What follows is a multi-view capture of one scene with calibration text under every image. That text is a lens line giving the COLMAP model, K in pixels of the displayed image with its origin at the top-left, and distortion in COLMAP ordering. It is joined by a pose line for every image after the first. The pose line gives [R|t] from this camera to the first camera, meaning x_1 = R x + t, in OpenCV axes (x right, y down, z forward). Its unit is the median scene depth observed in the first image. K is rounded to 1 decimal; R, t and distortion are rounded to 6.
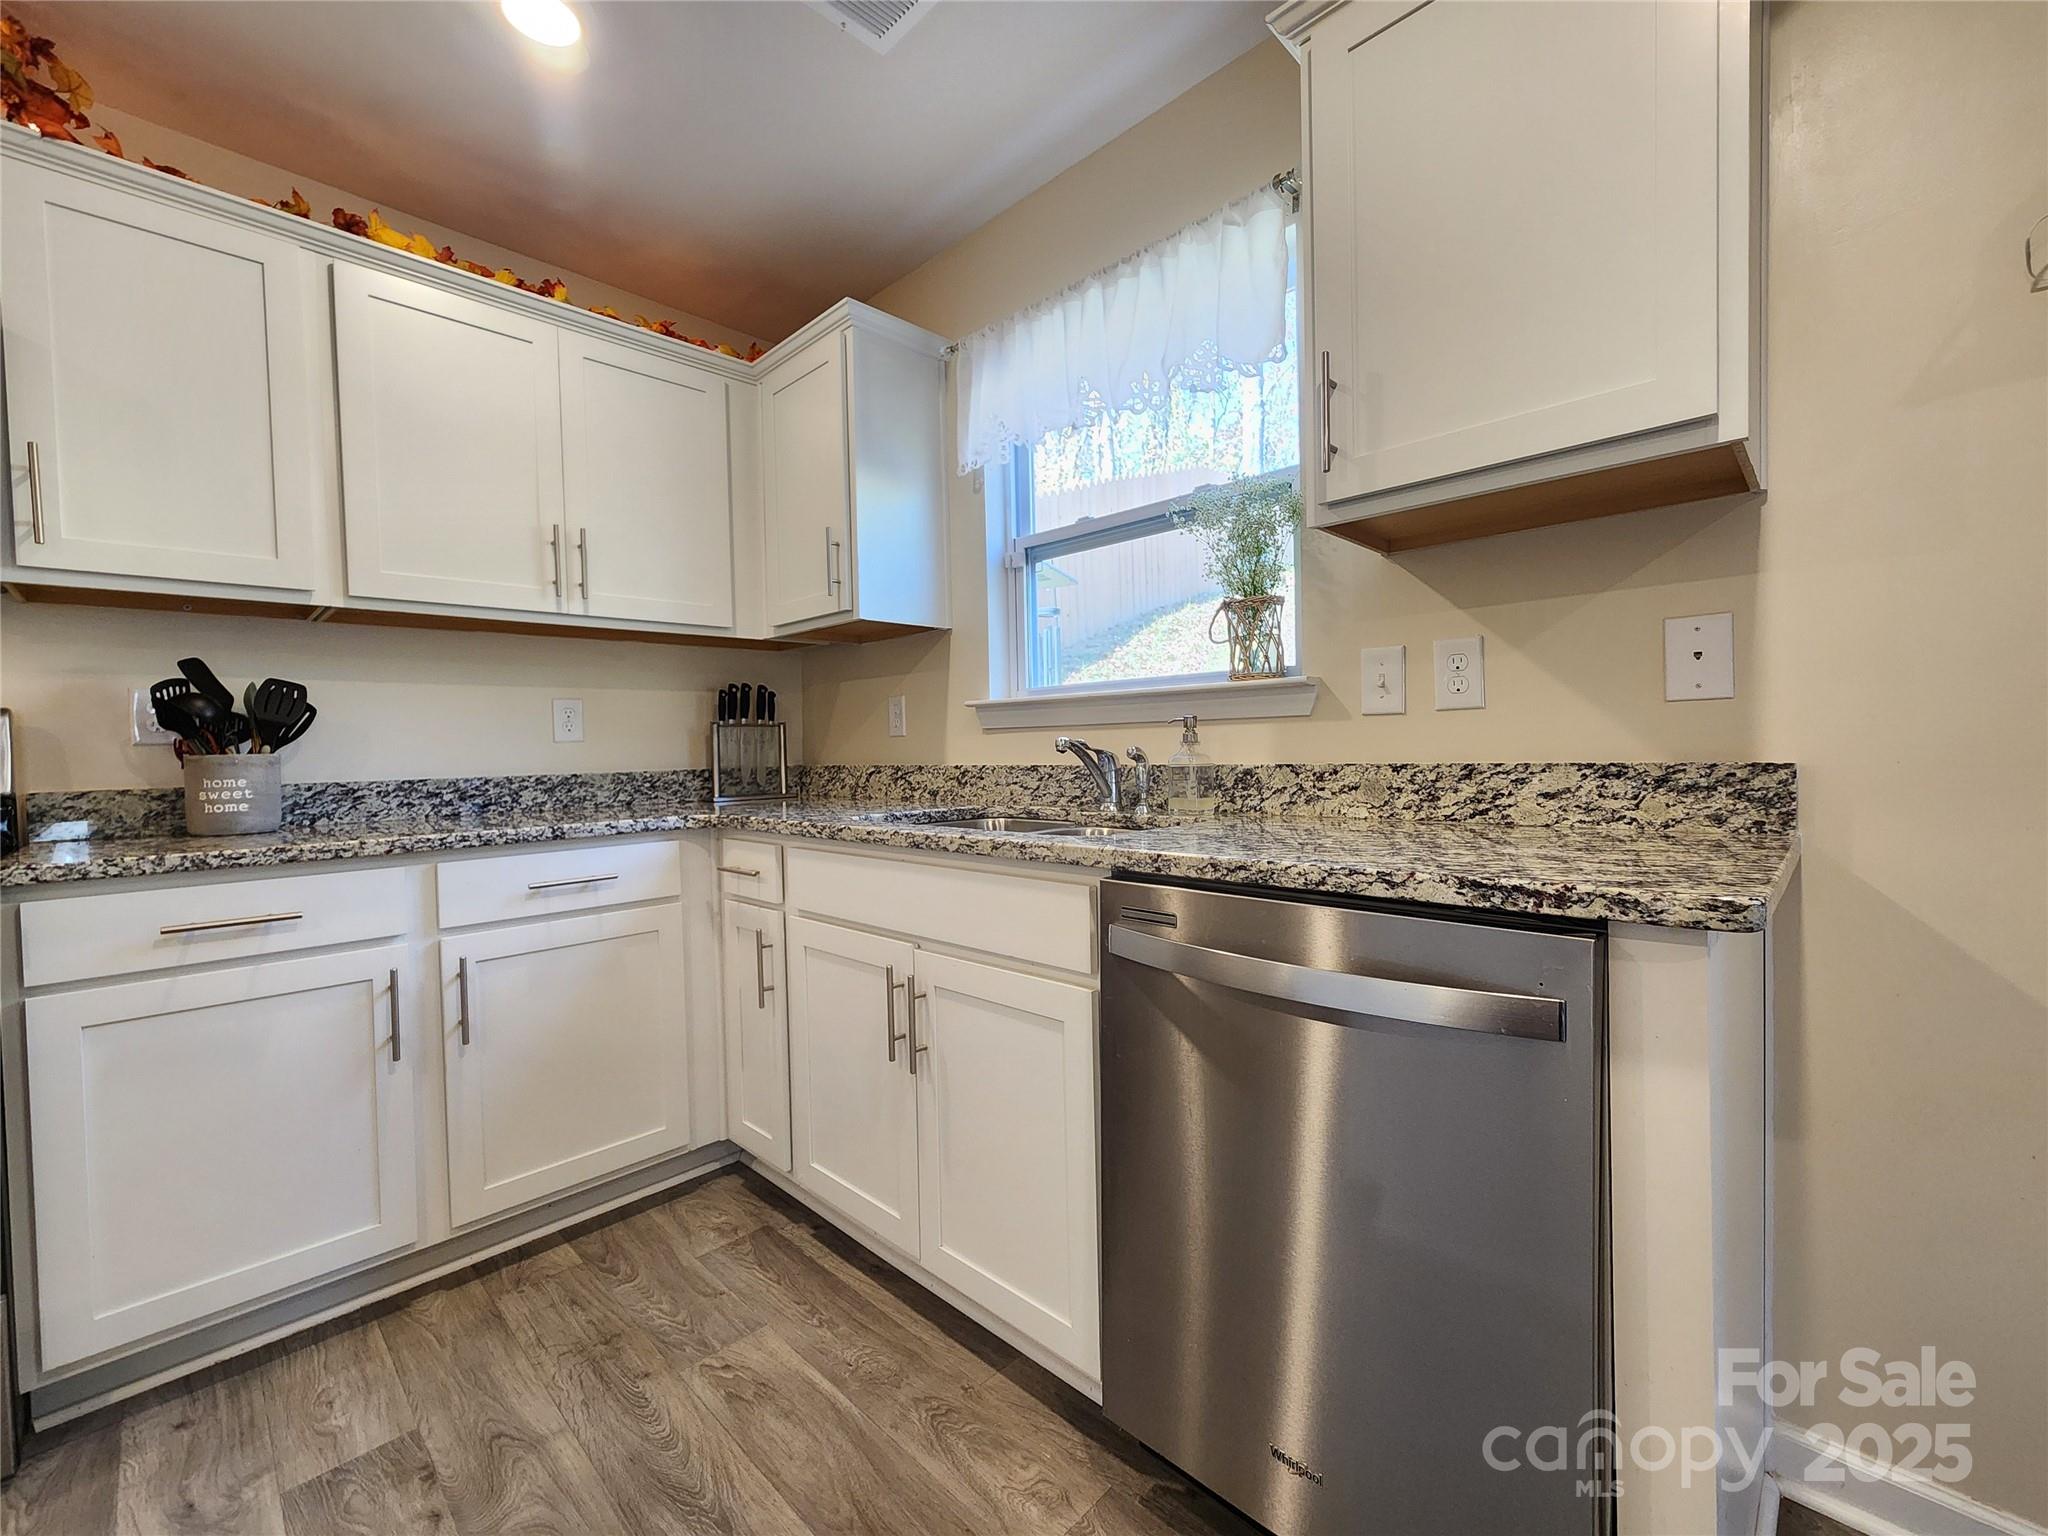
lens RADIAL K [[842.9, 0, 1029.1], [0, 842.9, 770.2], [0, 0, 1]] dist [0.000676, -0.000349]
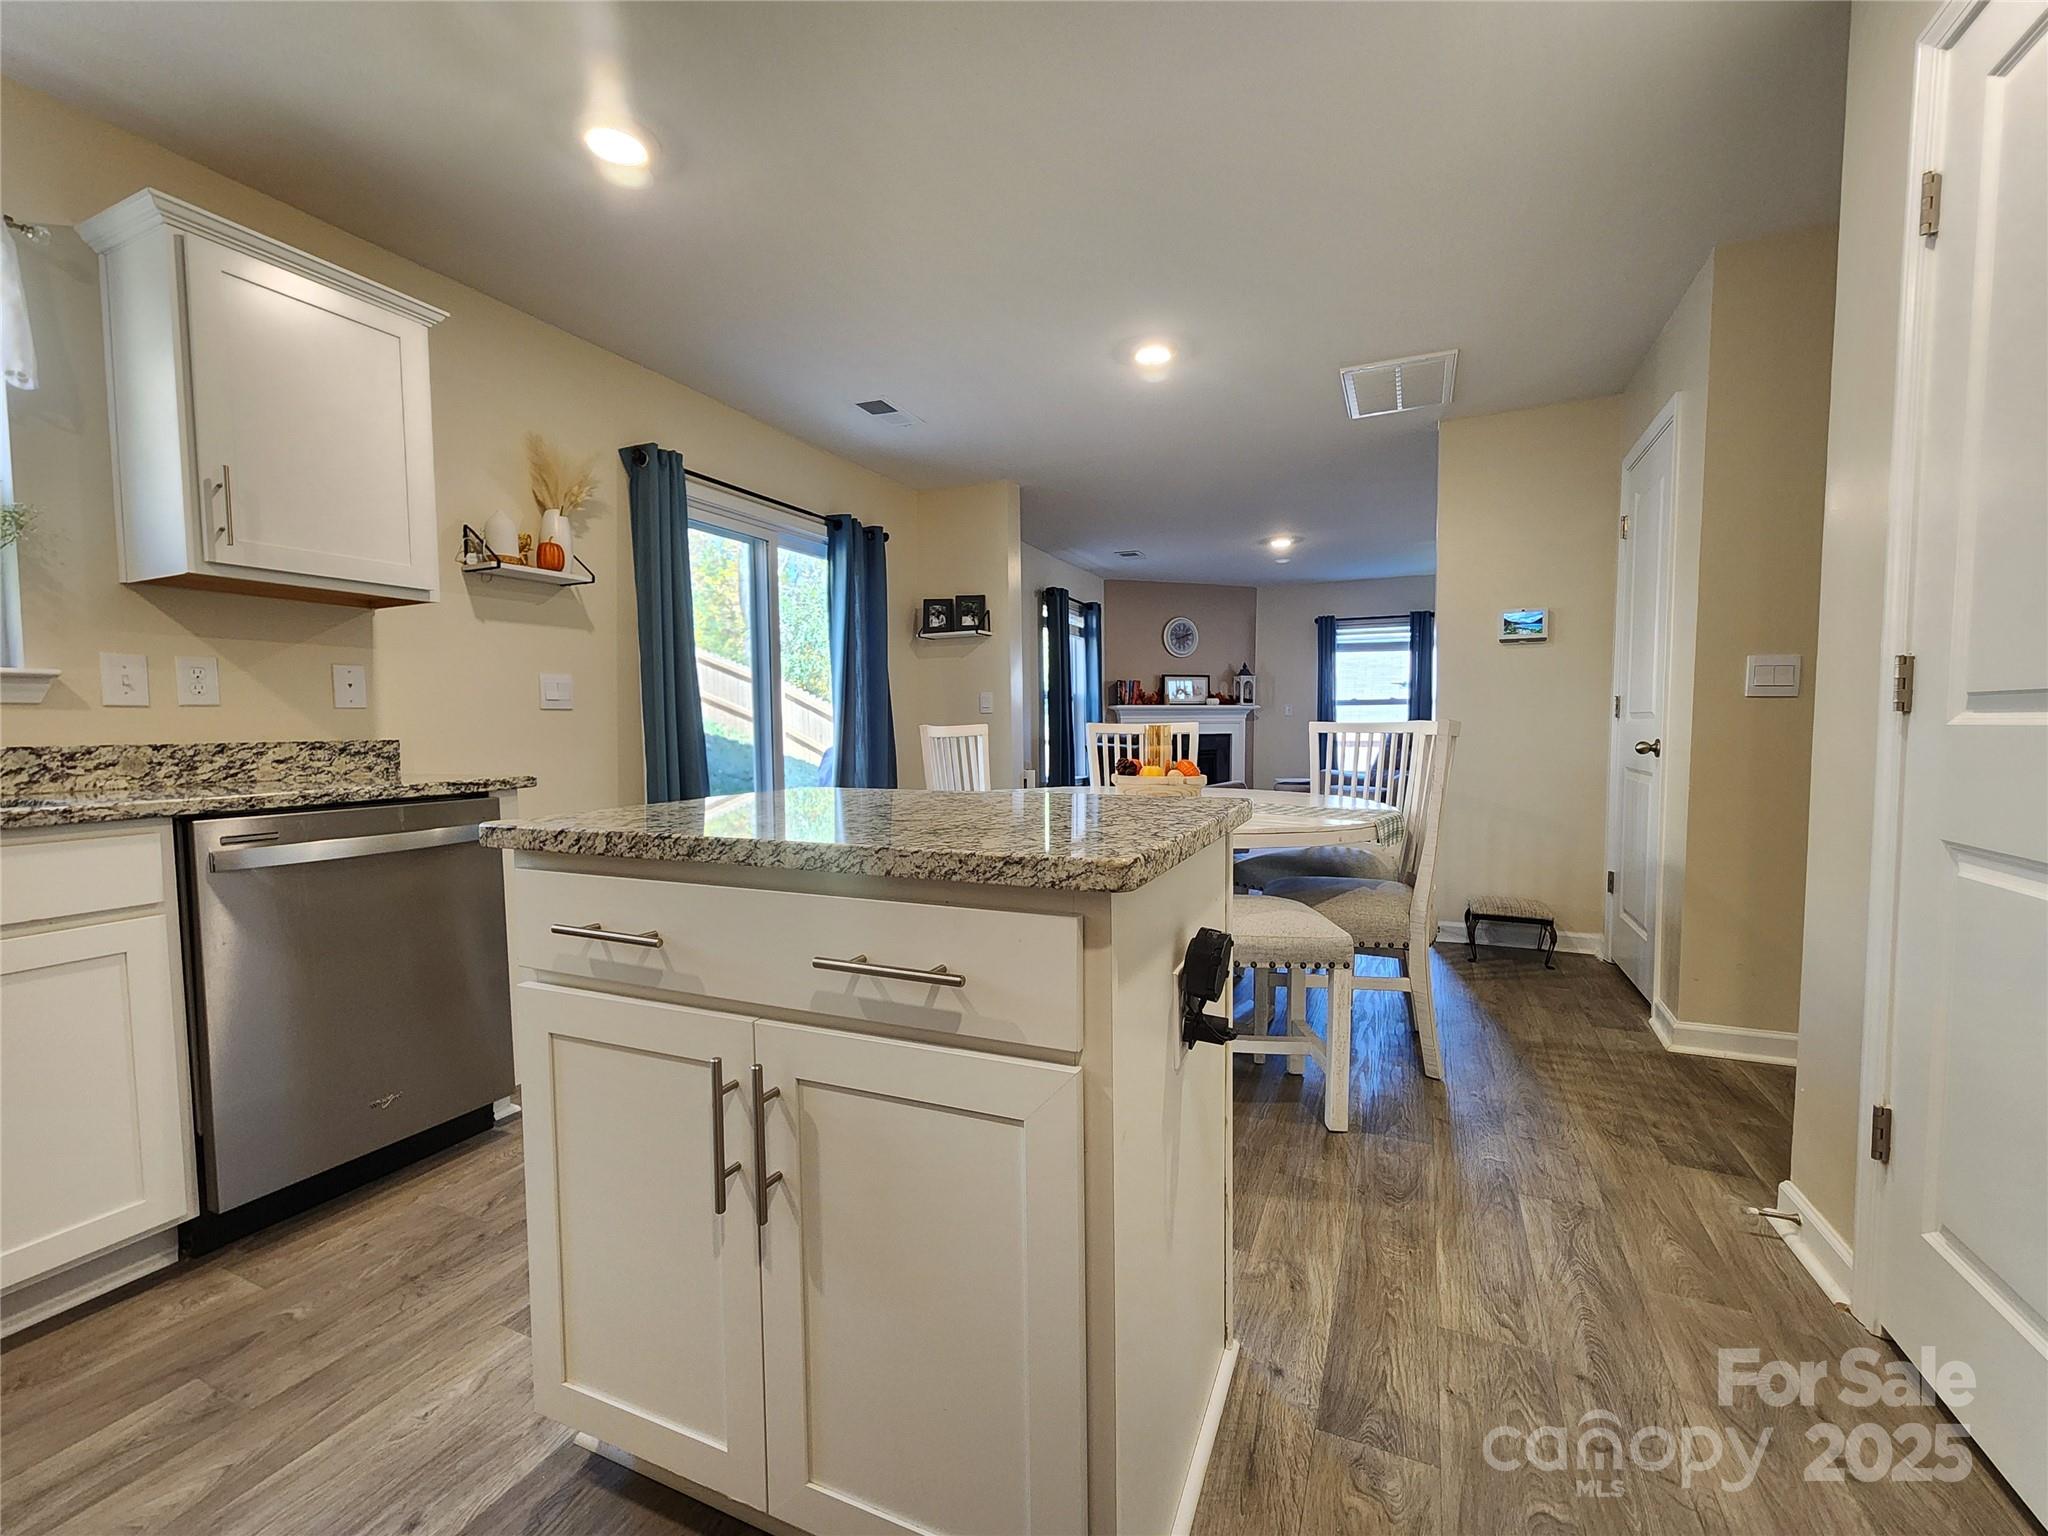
lens RADIAL K [[842.9, 0, 1034.2], [0, 842.9, 775.3], [0, 0, 1]] dist [0.000676, -0.000349]
pose [[-0.331996, -0.030679, 0.942782, -1.173876], [0.044445, 0.997852, 0.048122, 0.035409], [-0.942233, 0.057879, -0.329920, 0.123132]]
